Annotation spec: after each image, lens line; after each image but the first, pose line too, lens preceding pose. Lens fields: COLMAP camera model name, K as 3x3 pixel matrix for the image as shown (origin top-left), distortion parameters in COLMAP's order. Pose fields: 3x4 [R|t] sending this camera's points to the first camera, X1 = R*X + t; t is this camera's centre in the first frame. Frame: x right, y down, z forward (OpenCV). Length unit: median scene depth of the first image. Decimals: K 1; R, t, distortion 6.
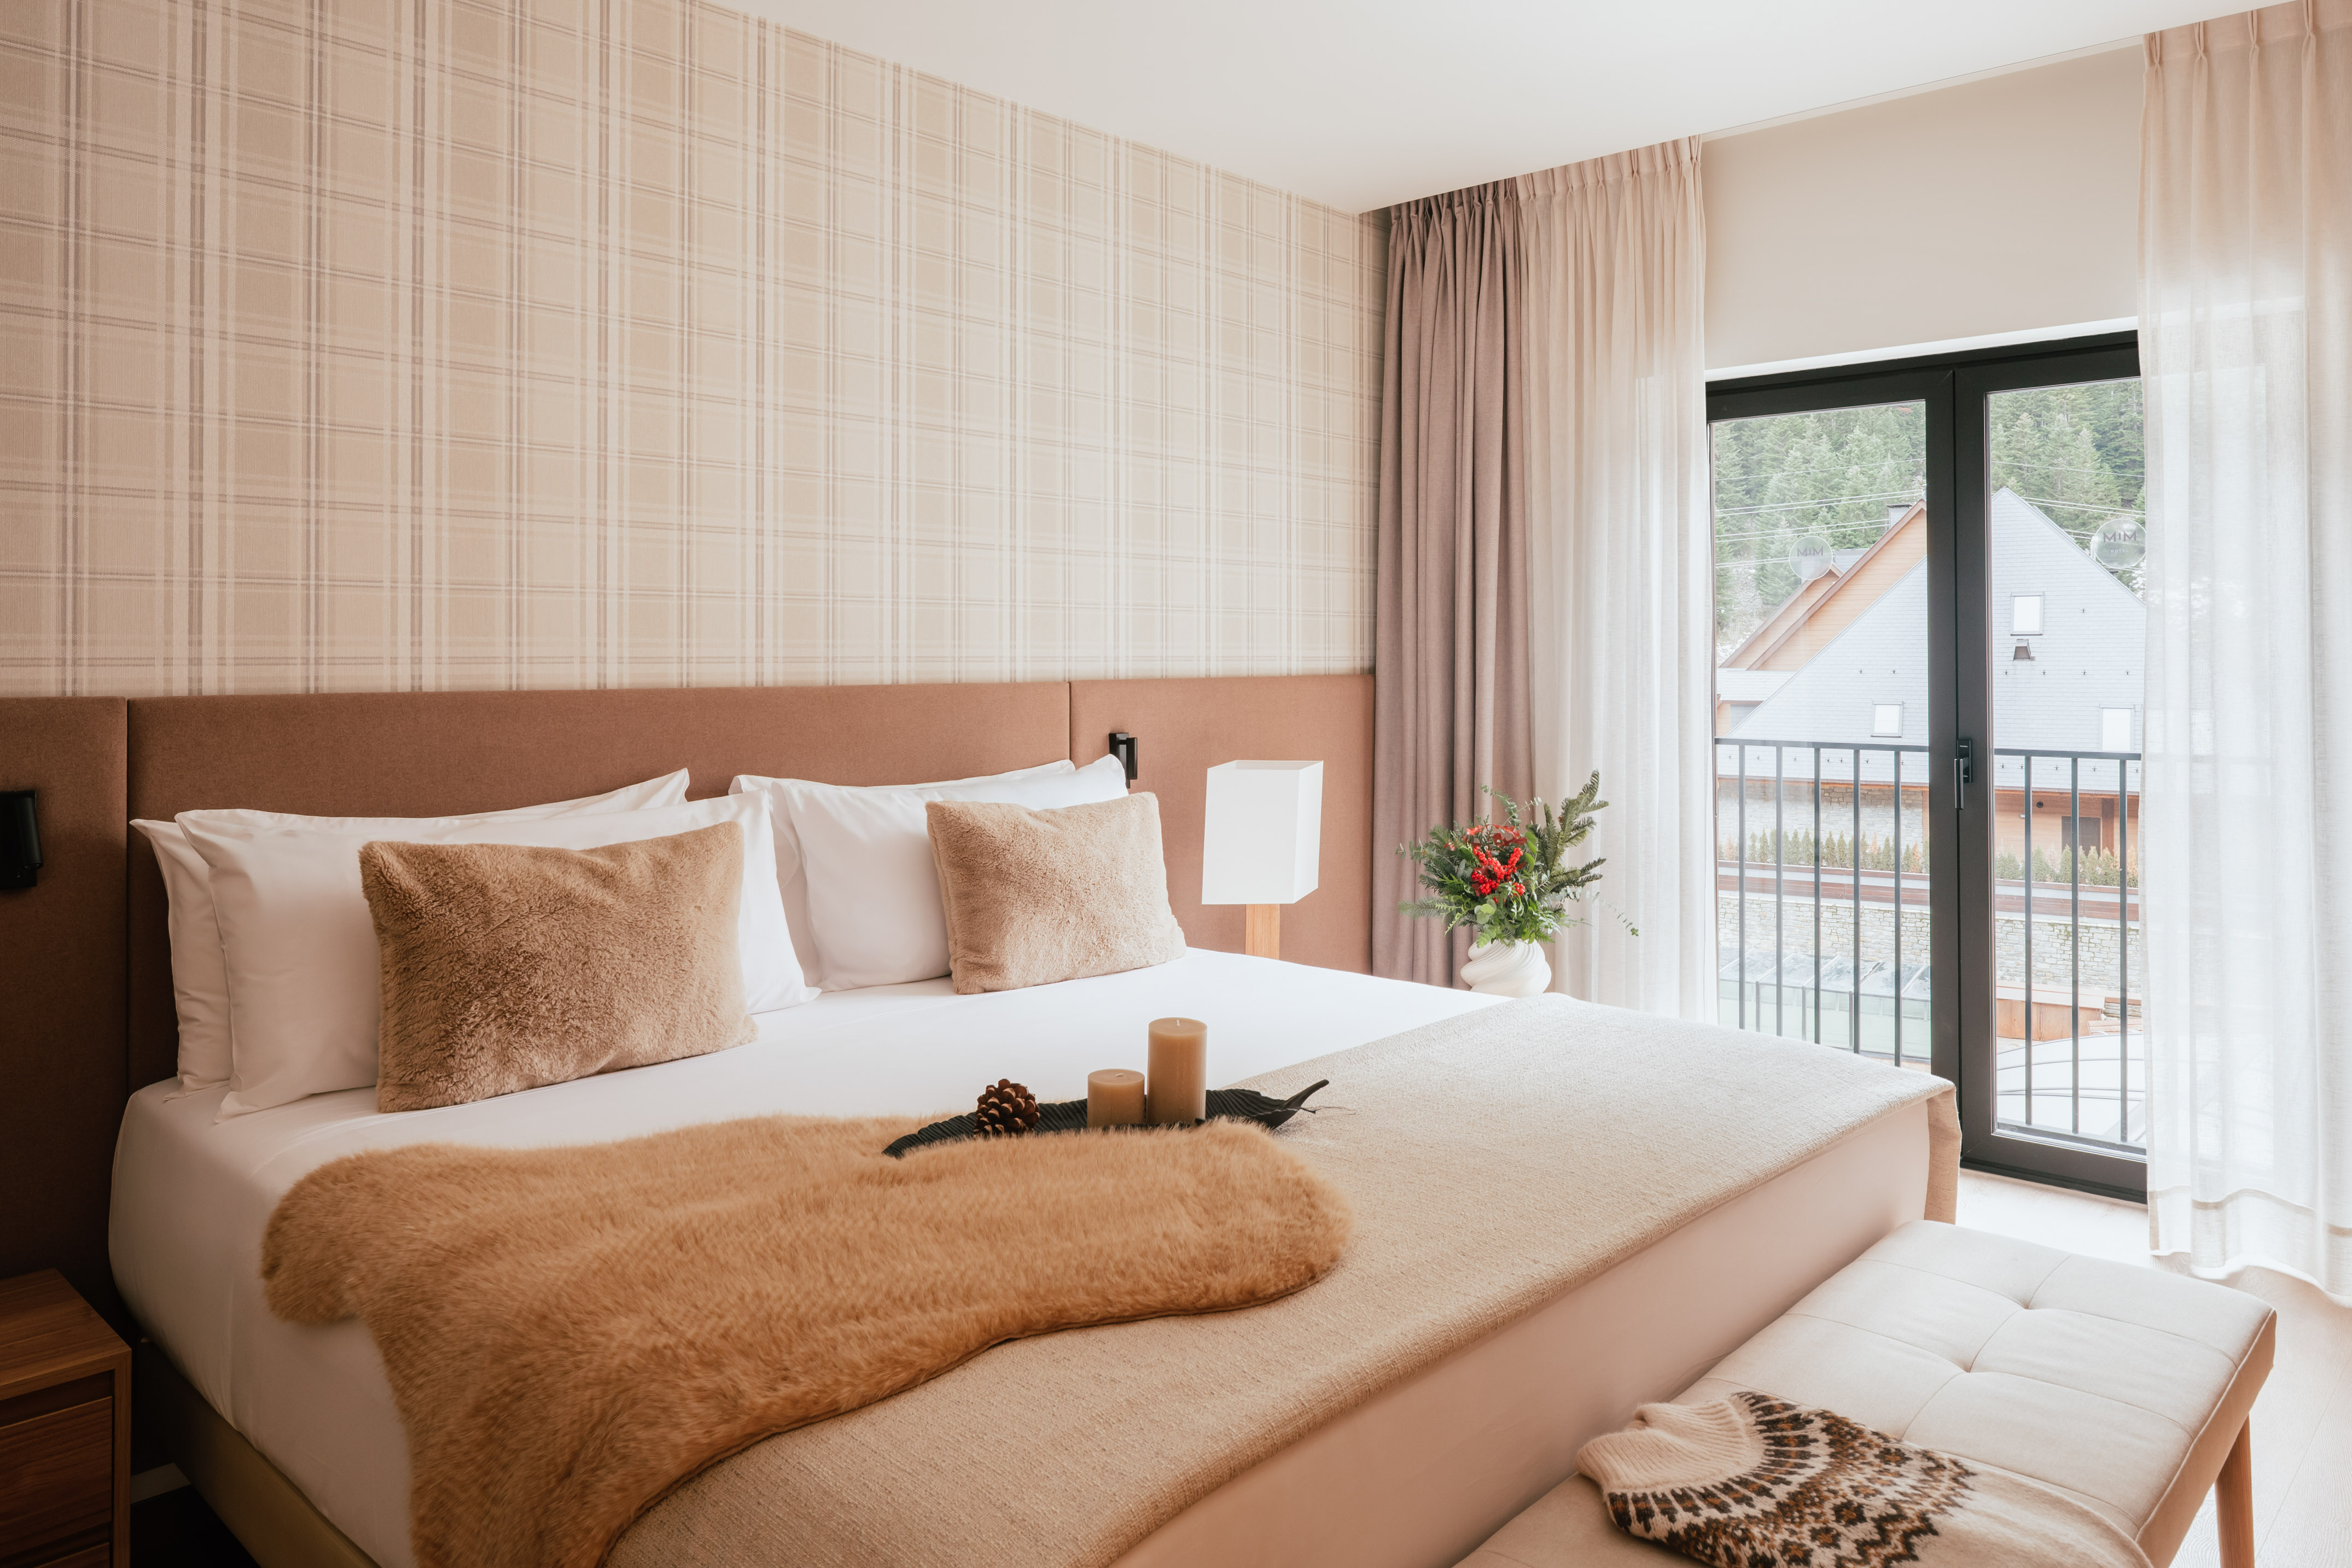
lens RADIAL K [[1639.7, 0, 1182.6], [0, 1639.7, 642.3], [0, 0, 1]] dist [-0.002008, 0.000889]
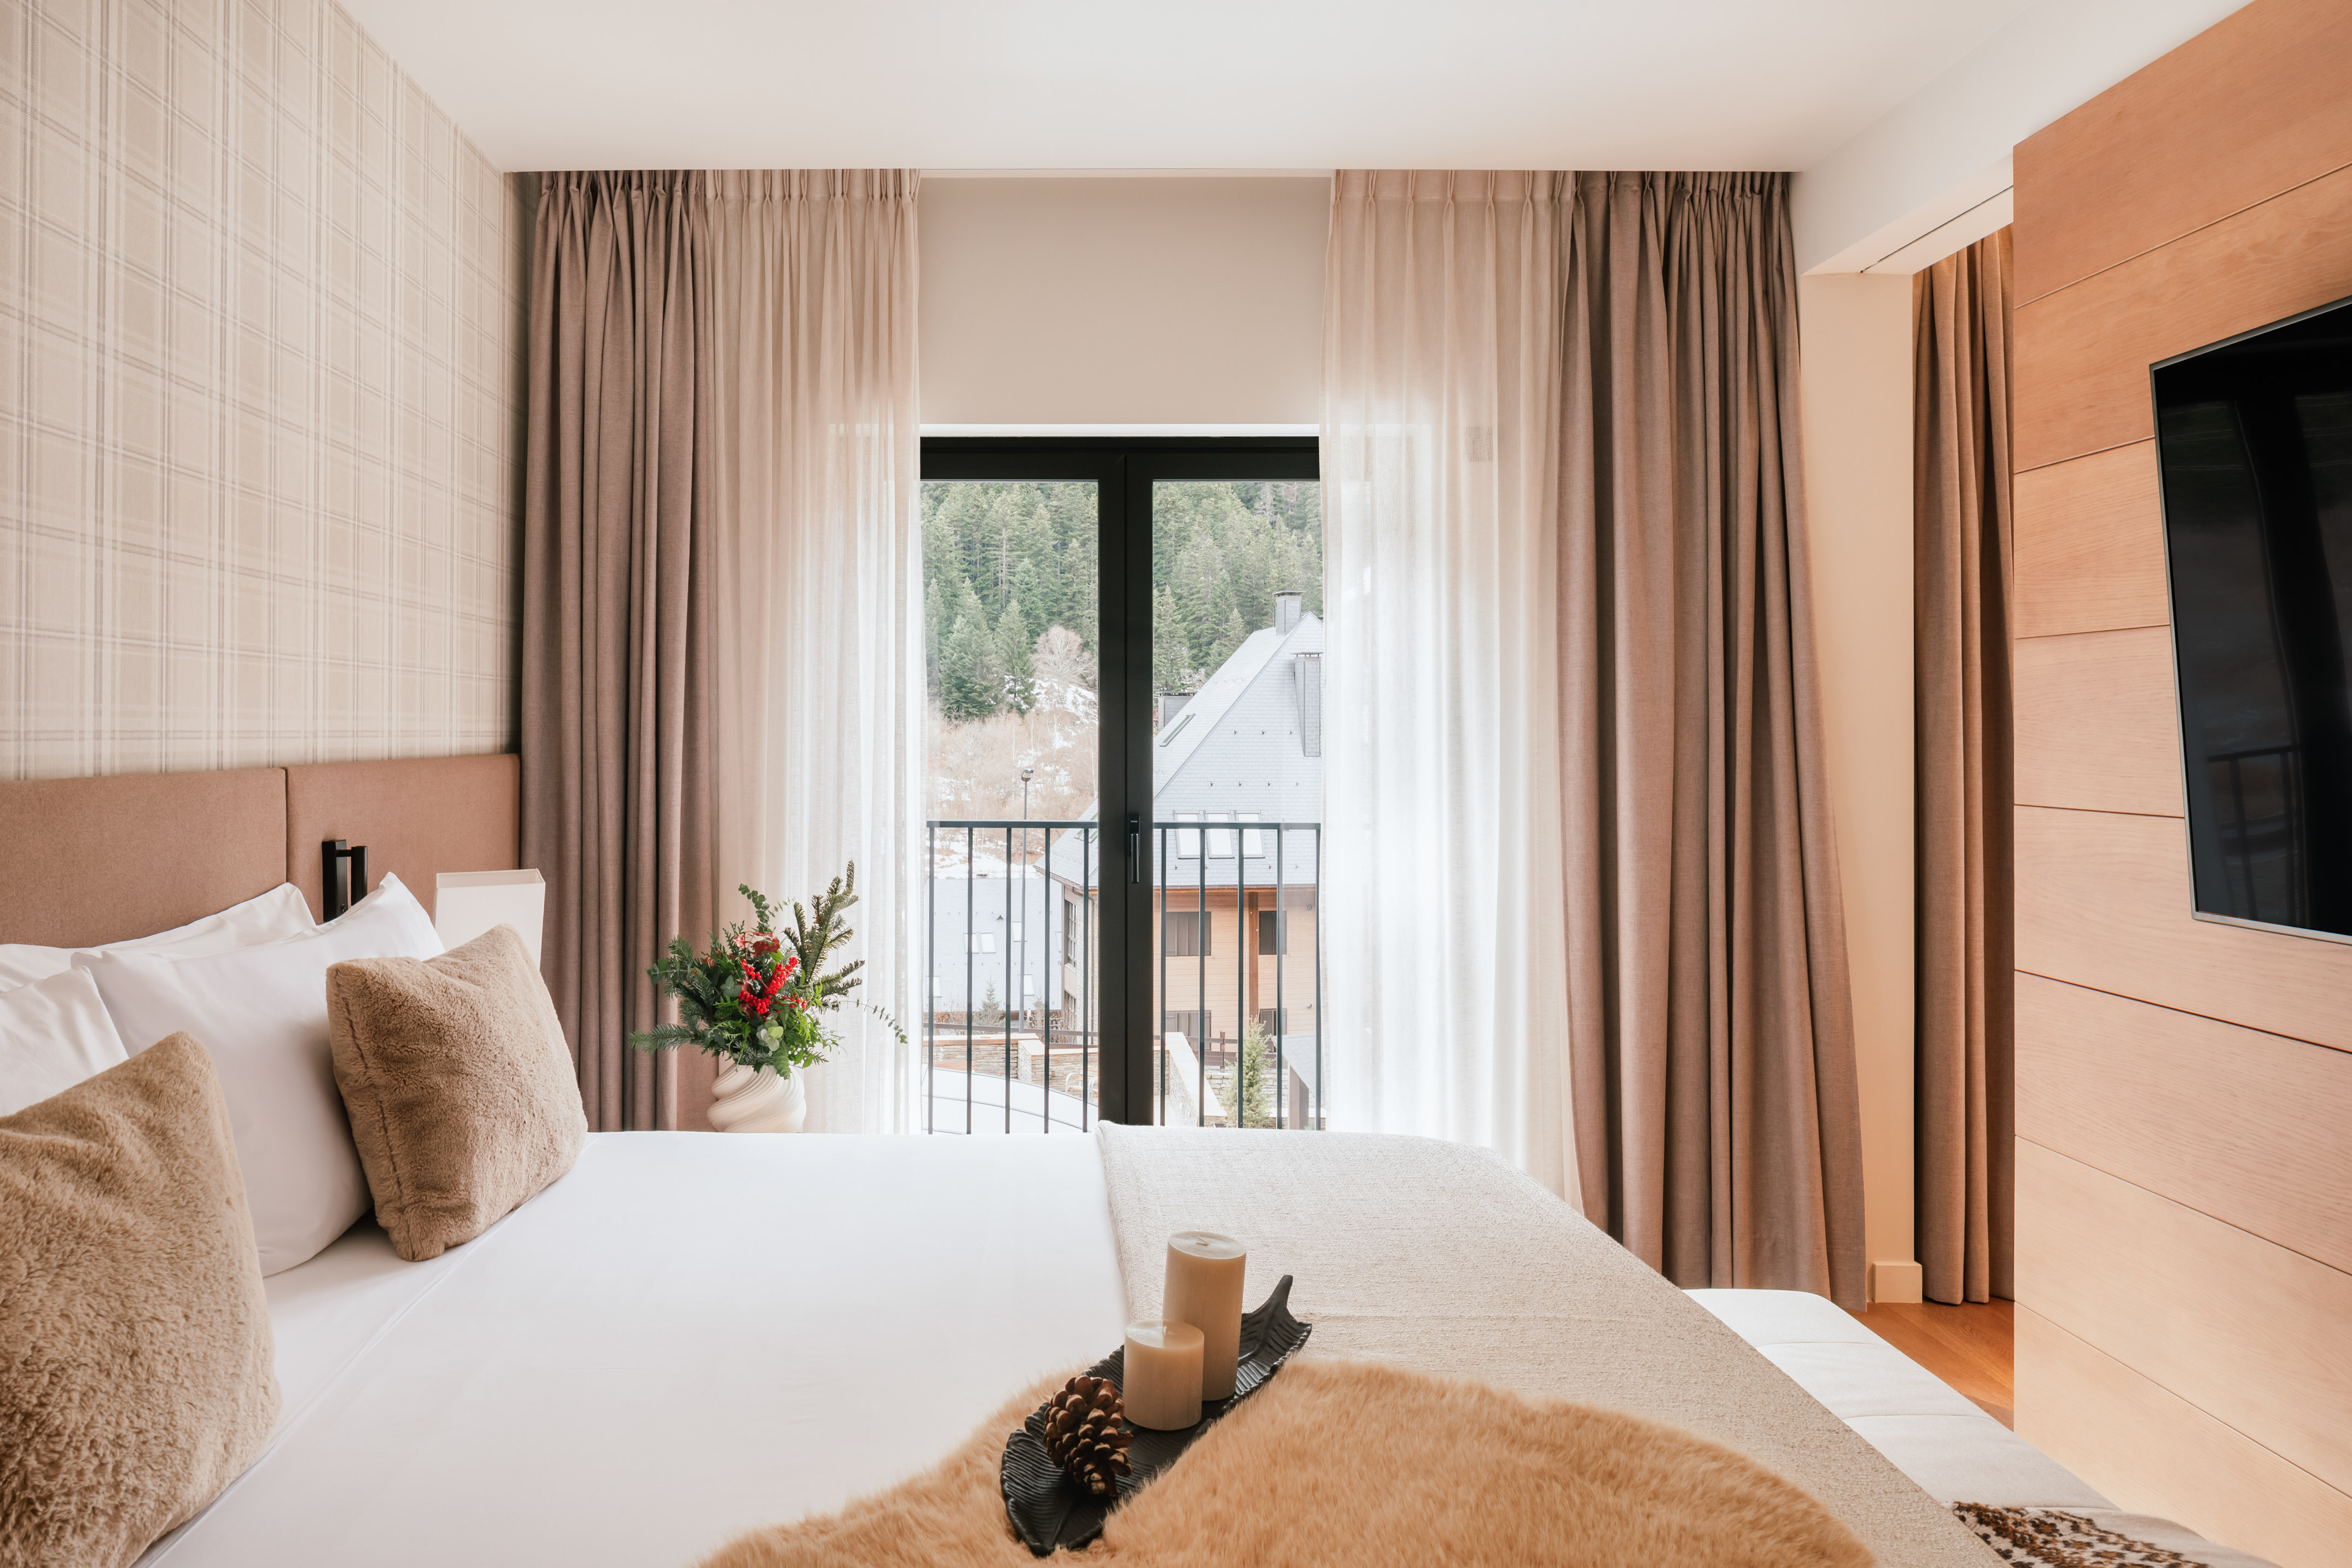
lens RADIAL K [[1695.4, 0, 1169.5], [0, 1695.4, 729.0], [0, 0, 1]] dist [-0.004210, 0.000439]
pose [[0.742298, 0.004941, 0.670052, -0.579960], [-0.009650, 0.999948, 0.003316, 0.004098], [-0.670001, -0.008927, 0.742307, 0.508755]]
